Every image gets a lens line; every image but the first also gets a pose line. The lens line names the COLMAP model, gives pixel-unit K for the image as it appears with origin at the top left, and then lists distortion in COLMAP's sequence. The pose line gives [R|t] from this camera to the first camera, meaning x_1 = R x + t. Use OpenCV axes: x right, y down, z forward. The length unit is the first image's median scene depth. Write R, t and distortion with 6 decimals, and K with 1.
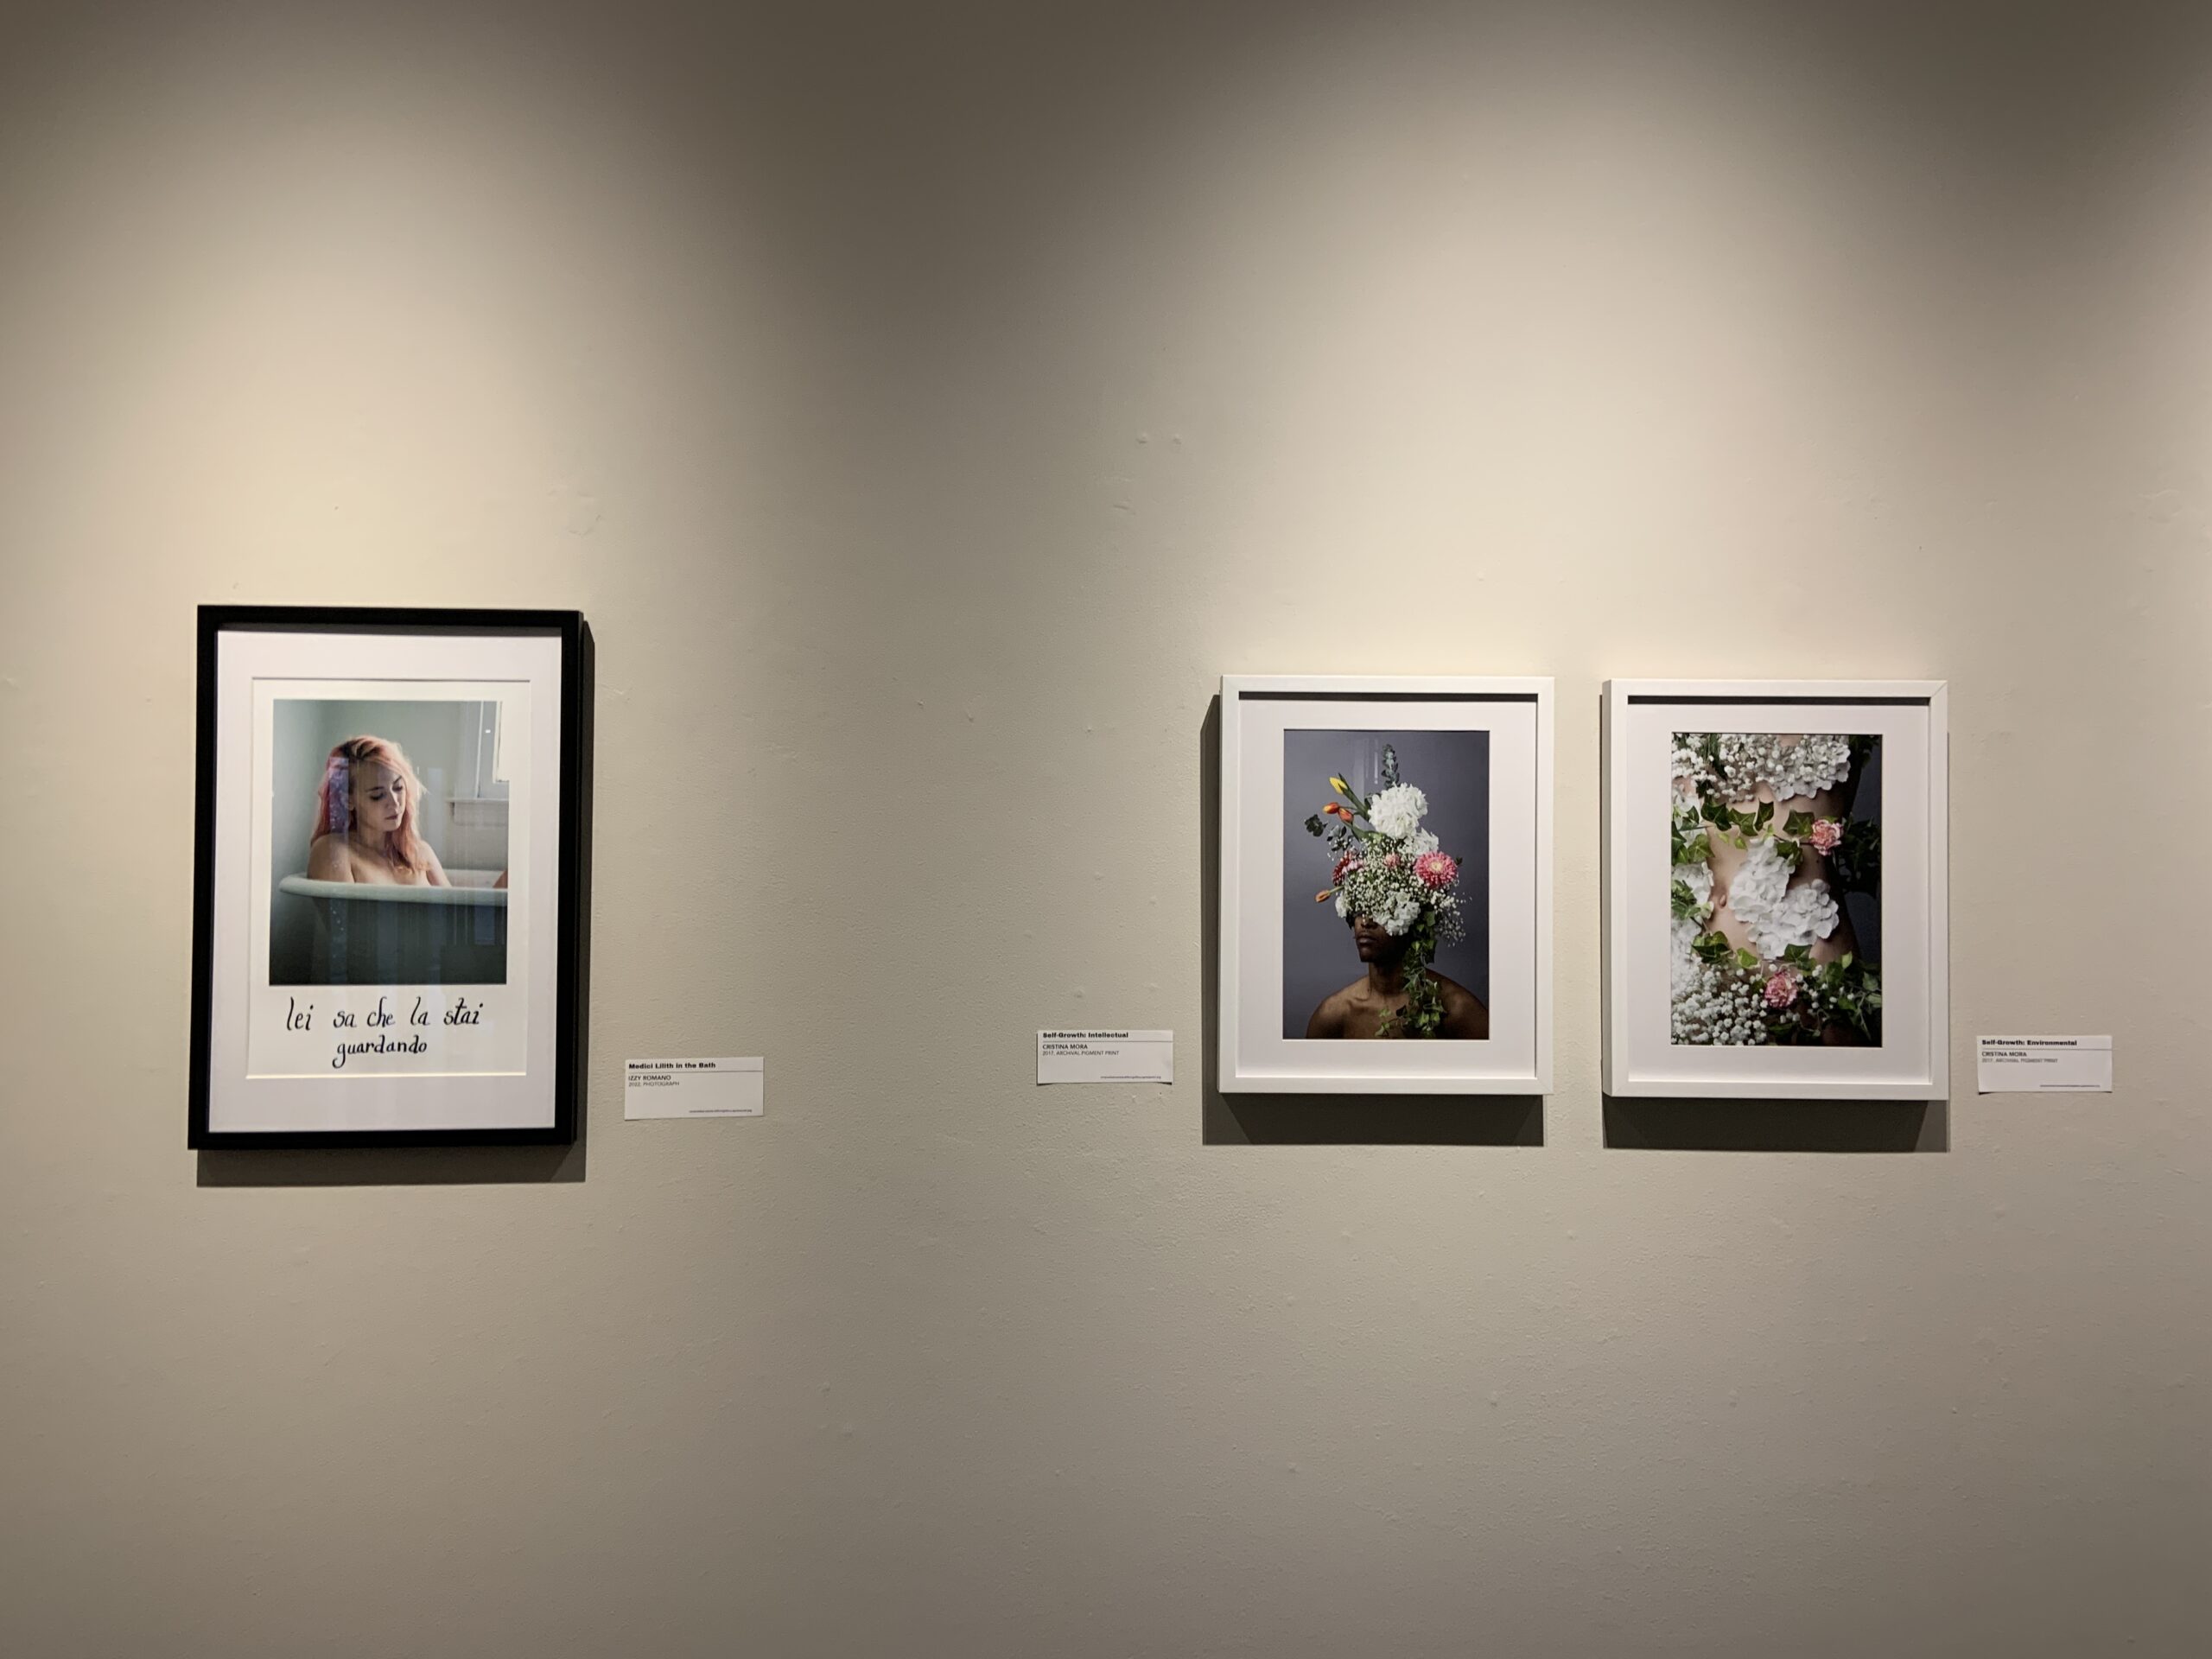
lens RADIAL K [[1633.6, 0, 1121.1], [0, 1633.6, 810.4], [0, 0, 1]] dist [0.028077, -0.033125]
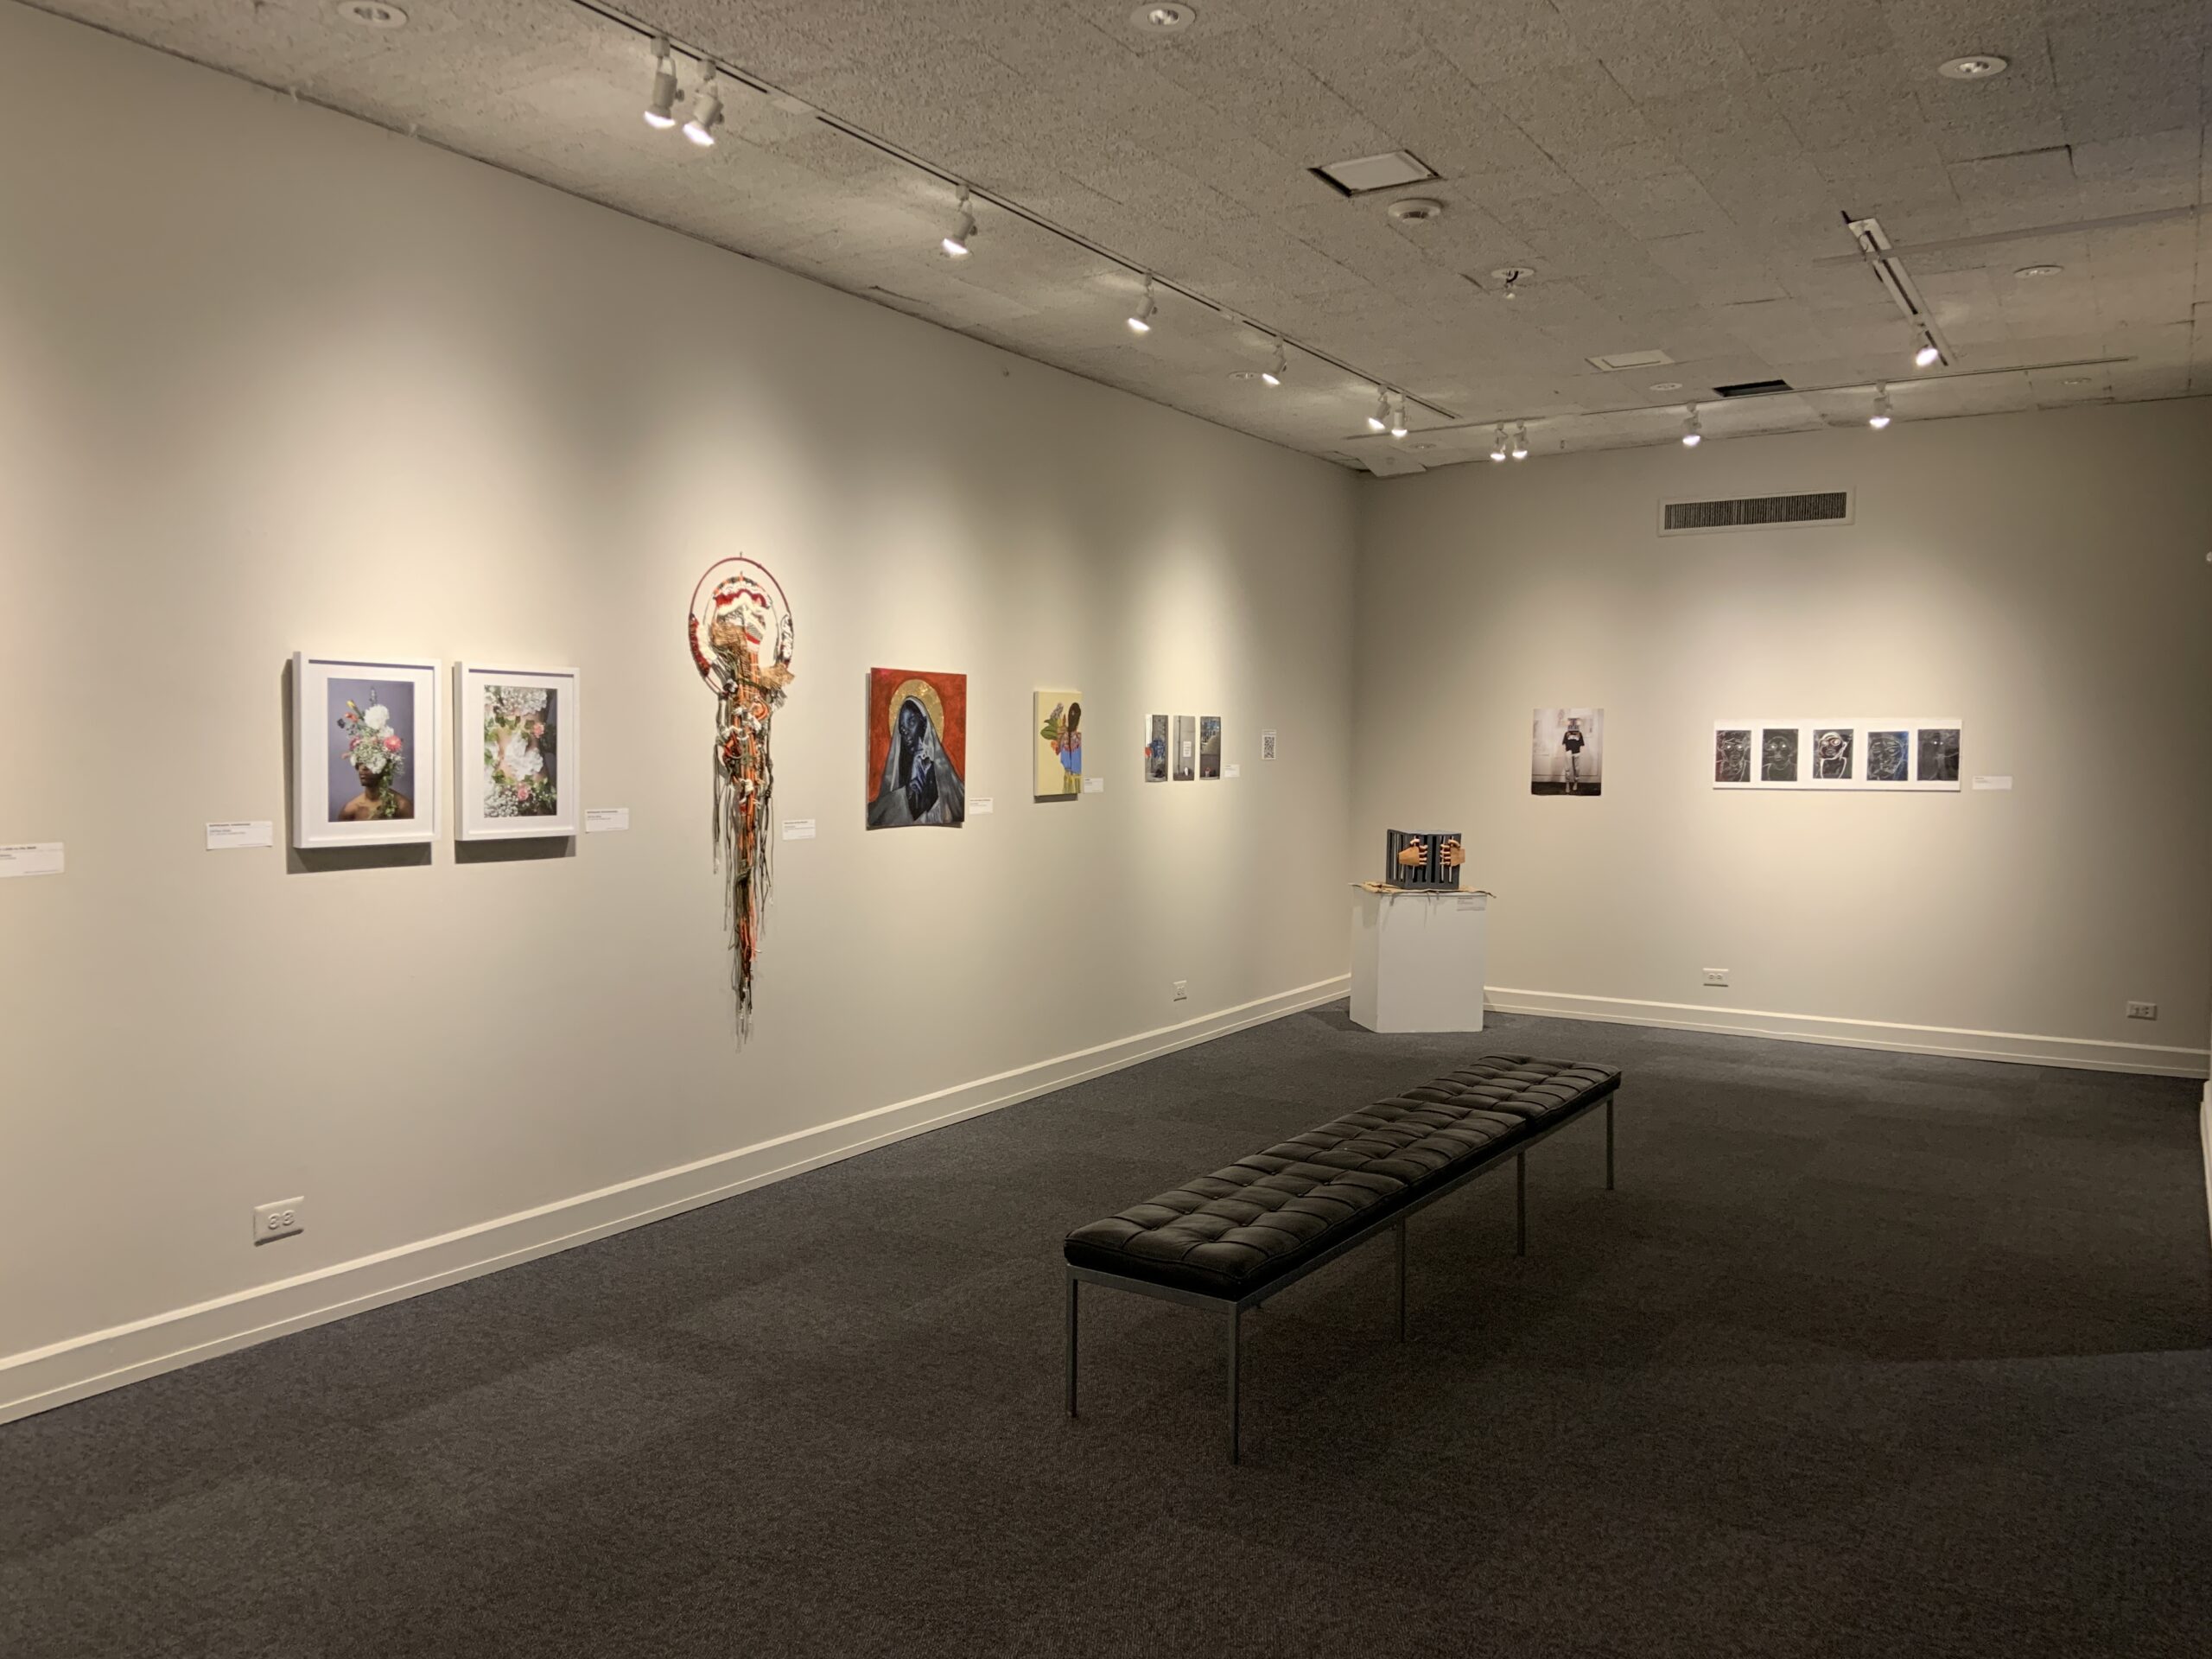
lens RADIAL K [[1633.6, 0, 1104.4], [0, 1633.6, 871.0], [0, 0, 1]] dist [0.028077, -0.033125]
pose [[0.547730, -0.063977, 0.834206, -1.160448], [-0.043415, 0.993555, 0.104703, -0.068392], [-0.835528, -0.093566, 0.541422, -1.049452]]
